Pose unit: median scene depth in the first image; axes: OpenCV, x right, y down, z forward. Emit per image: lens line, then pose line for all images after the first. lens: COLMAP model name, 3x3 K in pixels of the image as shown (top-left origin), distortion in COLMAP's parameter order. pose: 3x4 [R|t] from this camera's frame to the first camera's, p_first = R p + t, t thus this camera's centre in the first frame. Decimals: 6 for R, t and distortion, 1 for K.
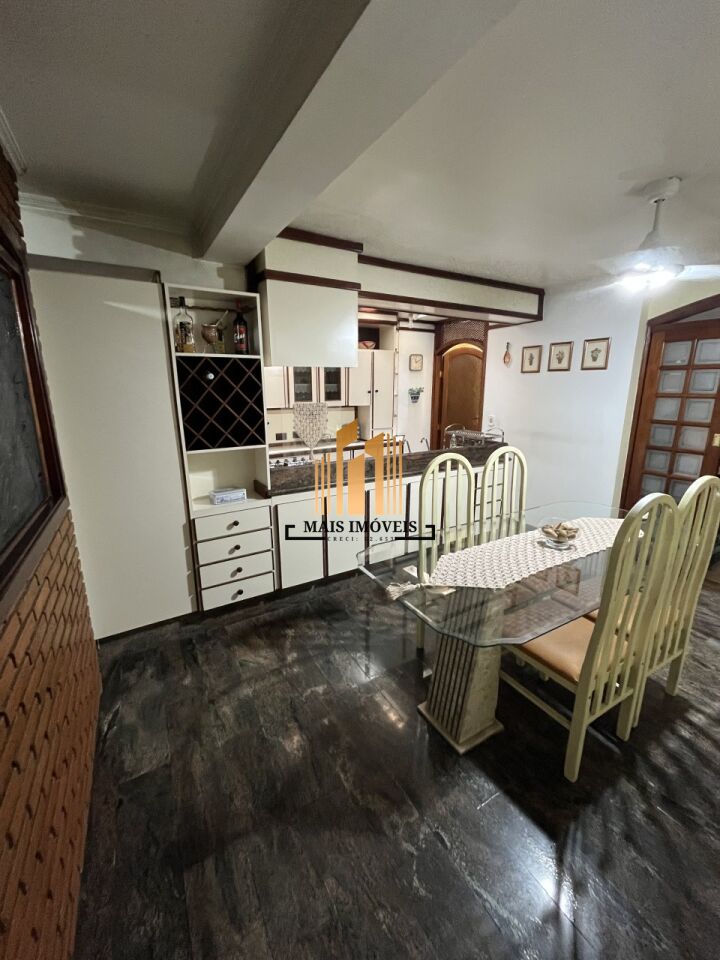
lens RADIAL K [[387.1, 0, 364.9], [0, 387.1, 473.2], [0, 0, 1]] dist [-0.005772, 0.000798]
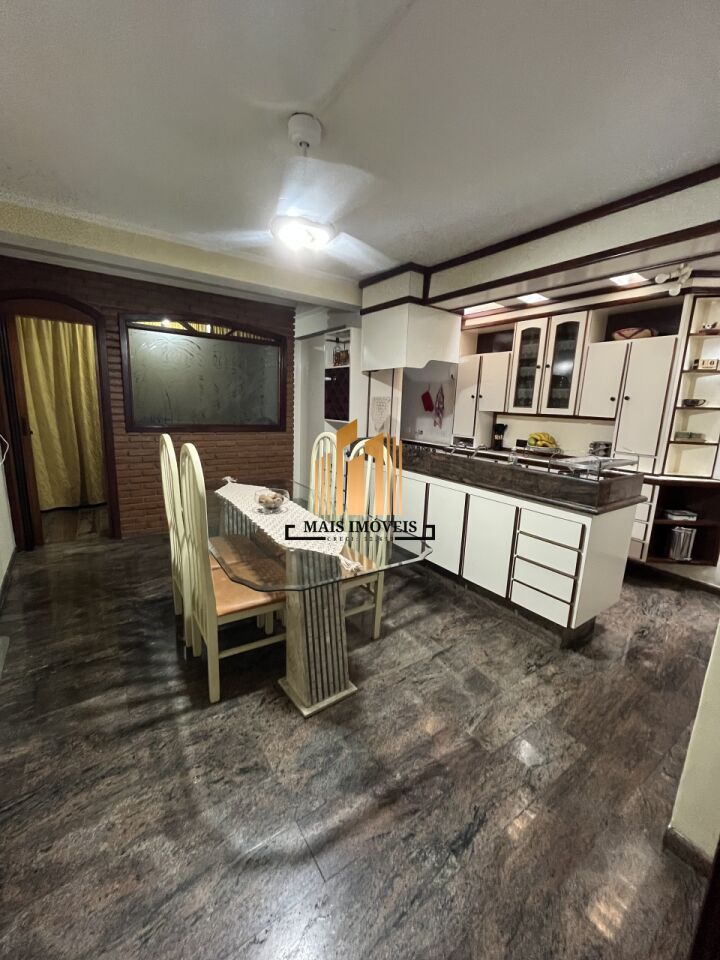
lens RADIAL K [[387.1, 0, 360.2], [0, 387.1, 479.6], [0, 0, 1]] dist [-0.005772, 0.000798]
pose [[0.073597, 0.202563, -0.976500, 0.875399], [-0.255504, 0.950305, 0.177873, -0.091154], [0.964003, 0.236409, 0.121695, 0.600418]]
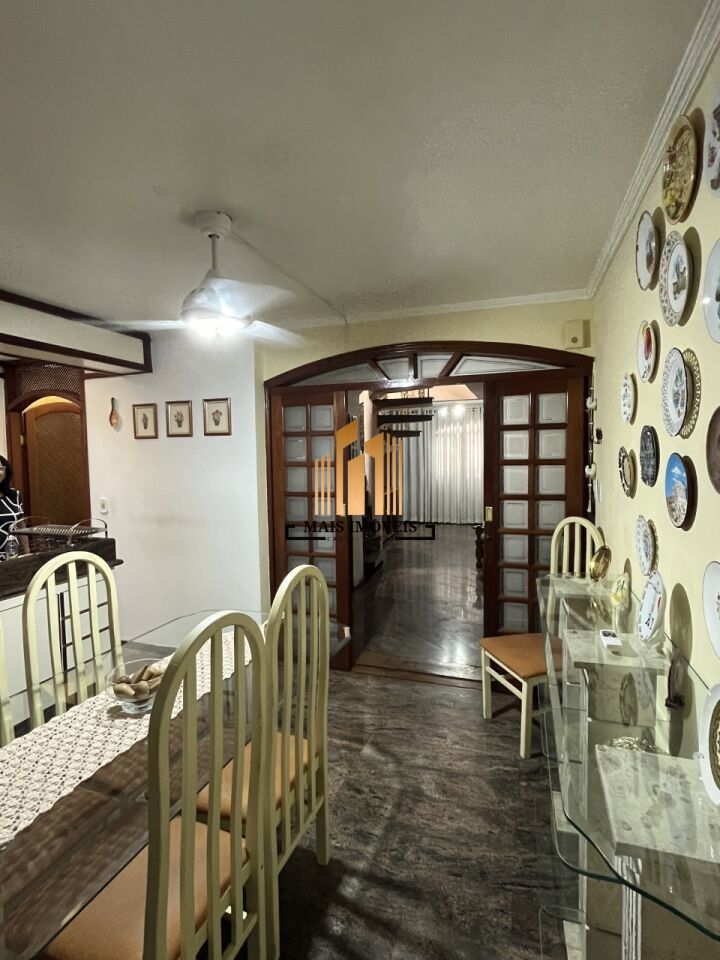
lens RADIAL K [[486.8, 0, 350.2], [0, 486.8, 475.3], [0, 0, 1]] dist [0.011005, 0.000469]
pose [[0.773649, -0.042525, 0.632186, 0.148119], [0.152810, 0.980817, -0.121028, -0.018482], [-0.614912, 0.190238, 0.765306, 0.058266]]
